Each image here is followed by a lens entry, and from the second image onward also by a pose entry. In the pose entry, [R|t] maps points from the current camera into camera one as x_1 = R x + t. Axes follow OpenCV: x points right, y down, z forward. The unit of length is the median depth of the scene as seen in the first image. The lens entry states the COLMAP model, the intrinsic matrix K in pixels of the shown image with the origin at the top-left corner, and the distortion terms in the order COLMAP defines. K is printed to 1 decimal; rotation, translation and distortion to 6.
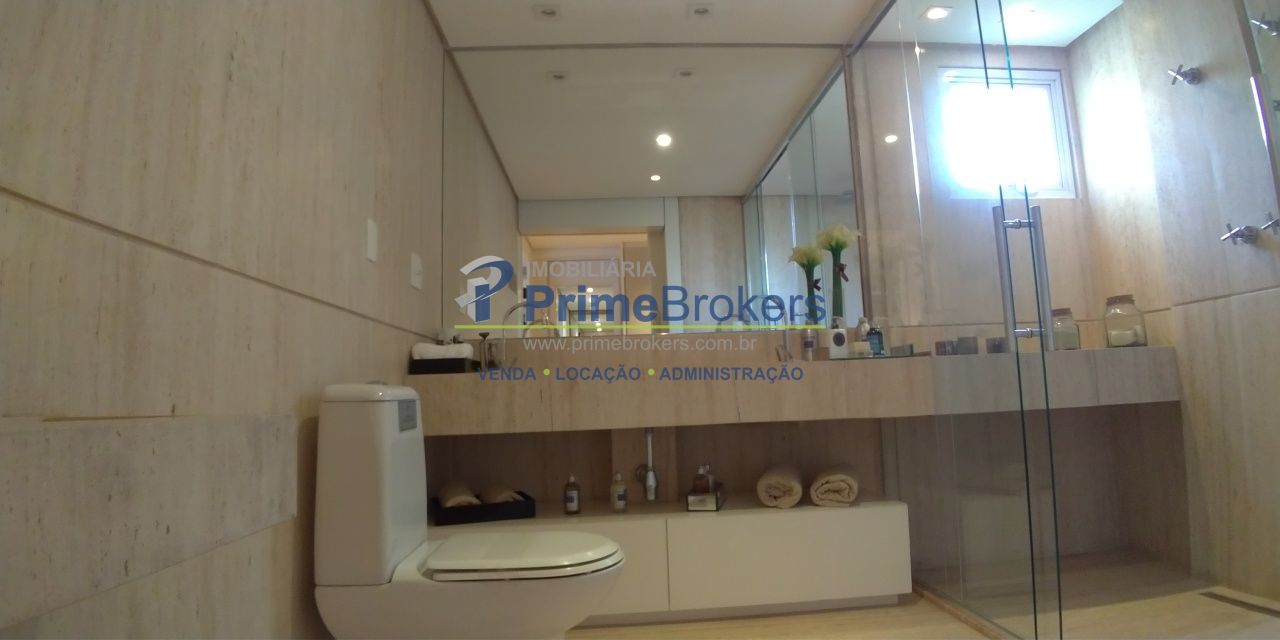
lens RADIAL K [[667.7, 0, 645.0], [0, 667.7, 313.5], [0, 0, 1]] dist [-0.059606, -0.021349]
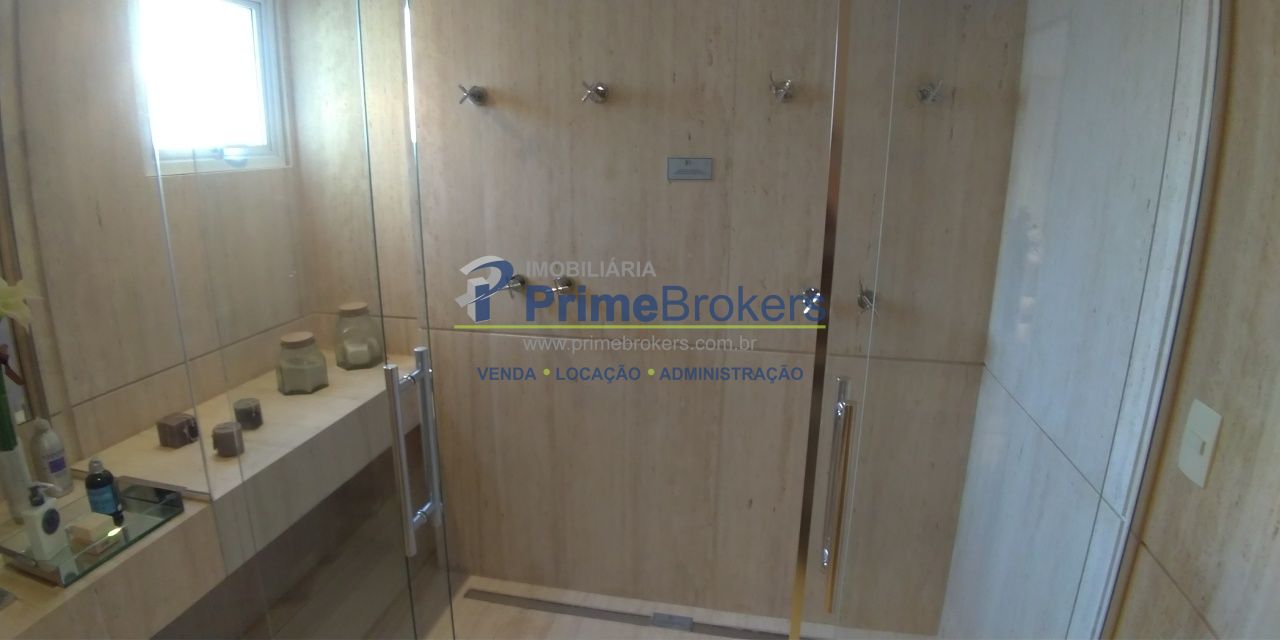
lens RADIAL K [[678.9, 0, 643.2], [0, 678.9, 317.9], [0, 0, 1]] dist [-0.081224, -0.006519]
pose [[0.250760, -0.212383, 0.944465, -0.028973], [-0.122879, 0.960762, 0.248672, -0.283773], [-0.960219, -0.178411, 0.214823, 0.414153]]
